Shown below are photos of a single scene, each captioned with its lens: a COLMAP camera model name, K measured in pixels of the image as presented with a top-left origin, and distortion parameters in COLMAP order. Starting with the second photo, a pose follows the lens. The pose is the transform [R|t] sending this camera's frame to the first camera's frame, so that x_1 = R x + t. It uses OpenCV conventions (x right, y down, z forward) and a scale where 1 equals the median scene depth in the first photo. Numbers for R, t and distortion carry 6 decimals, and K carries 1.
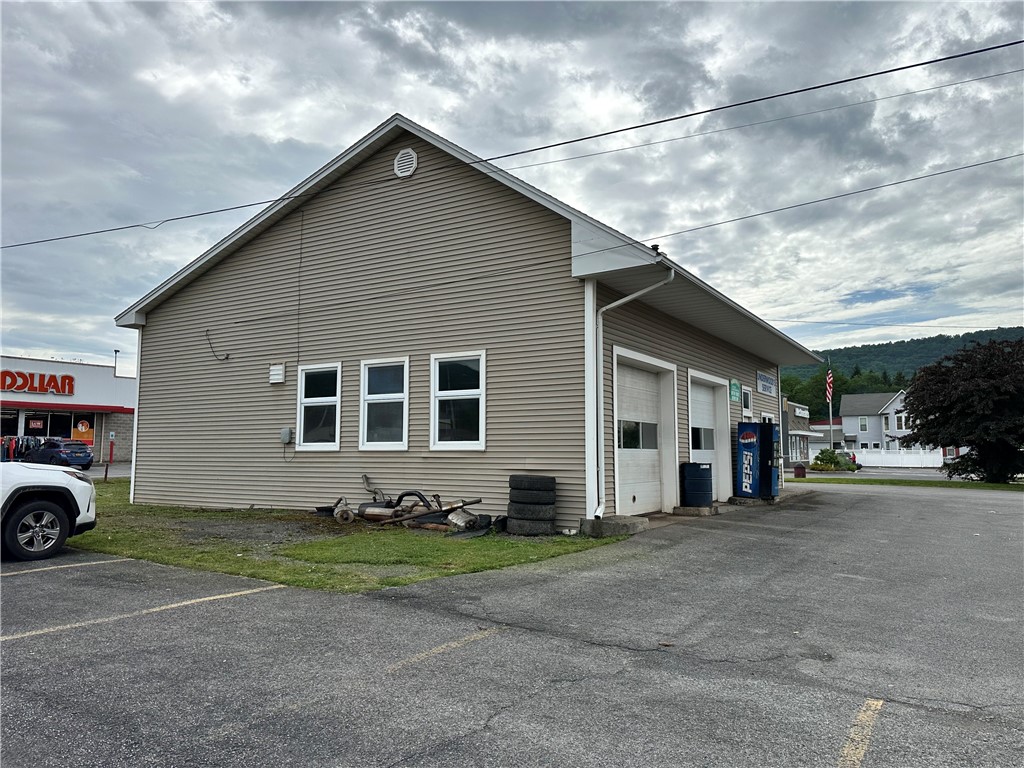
lens RADIAL K [[726.4, 0, 512.0], [0, 726.4, 384.0], [0, 0, 1]] dist [0.093990, -0.115340]
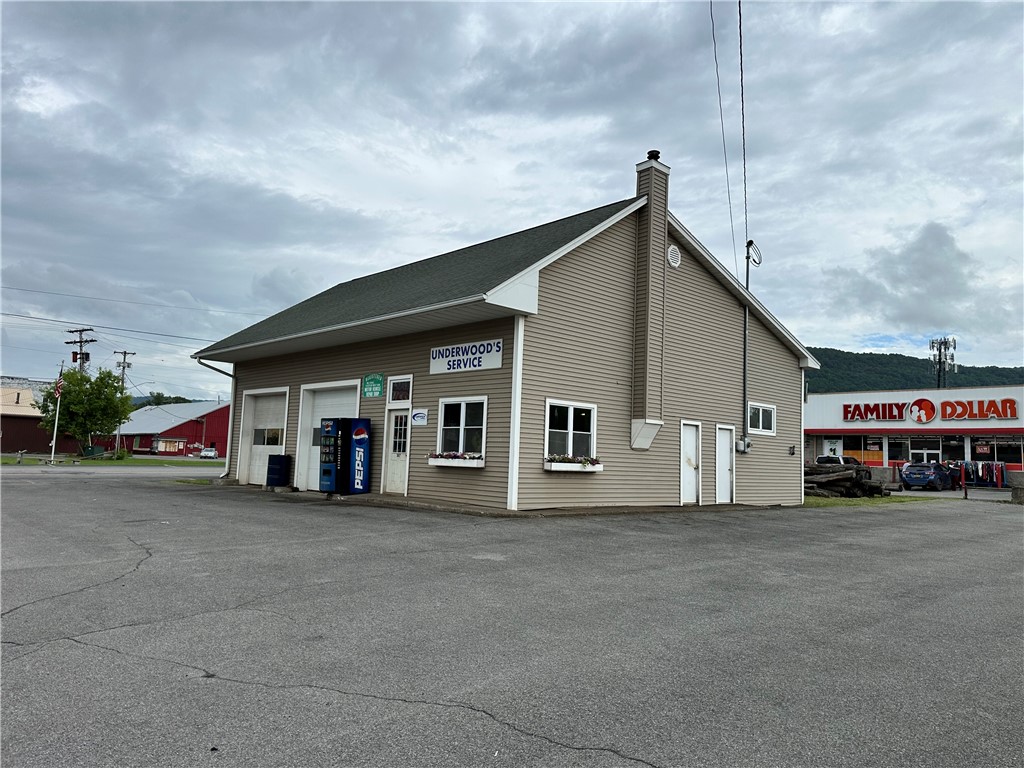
lens RADIAL K [[720.0, 0, 518.9], [0, 720.0, 376.4], [0, 0, 1]] dist [0.120291, -0.164130]
pose [[-0.248478, -0.121237, -0.961020, 0.636435], [0.052601, 0.988984, -0.138365, 0.075192], [0.967208, -0.084931, -0.239363, 0.761165]]
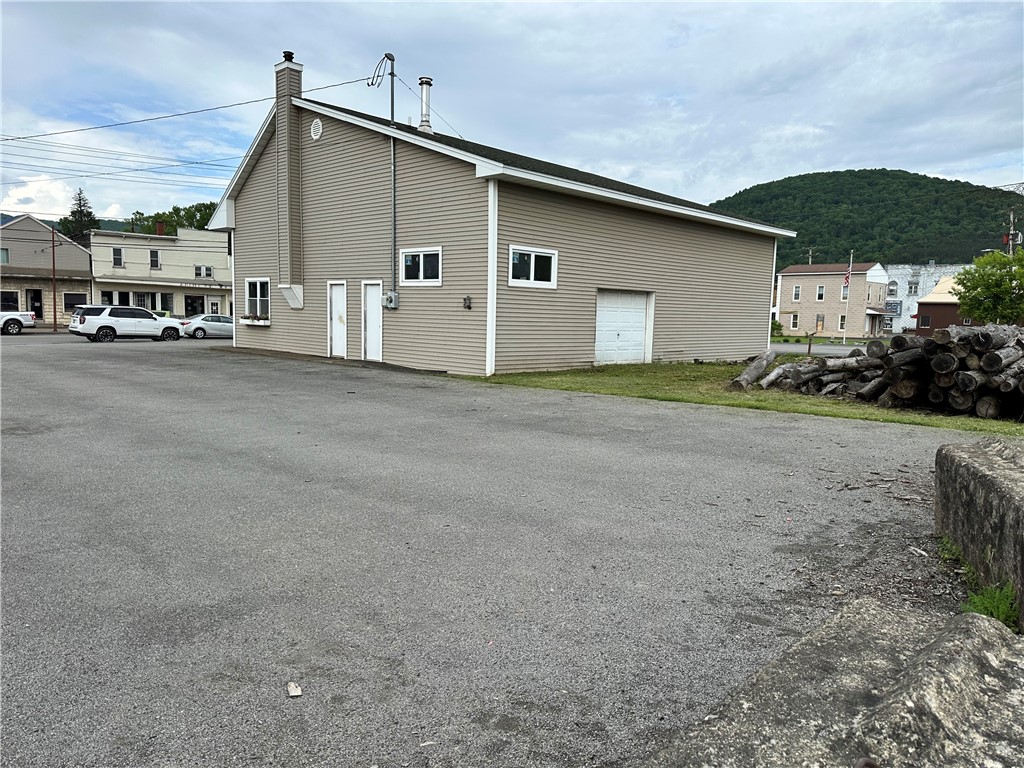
lens RADIAL K [[726.4, 0, 512.0], [0, 726.4, 384.0], [0, 0, 1]] dist [0.093990, -0.115340]
pose [[-0.976457, -0.047760, 0.210358, -0.173675], [-0.047485, 0.998852, 0.006361, 0.111749], [-0.210421, -0.003778, -0.977604, 1.288438]]
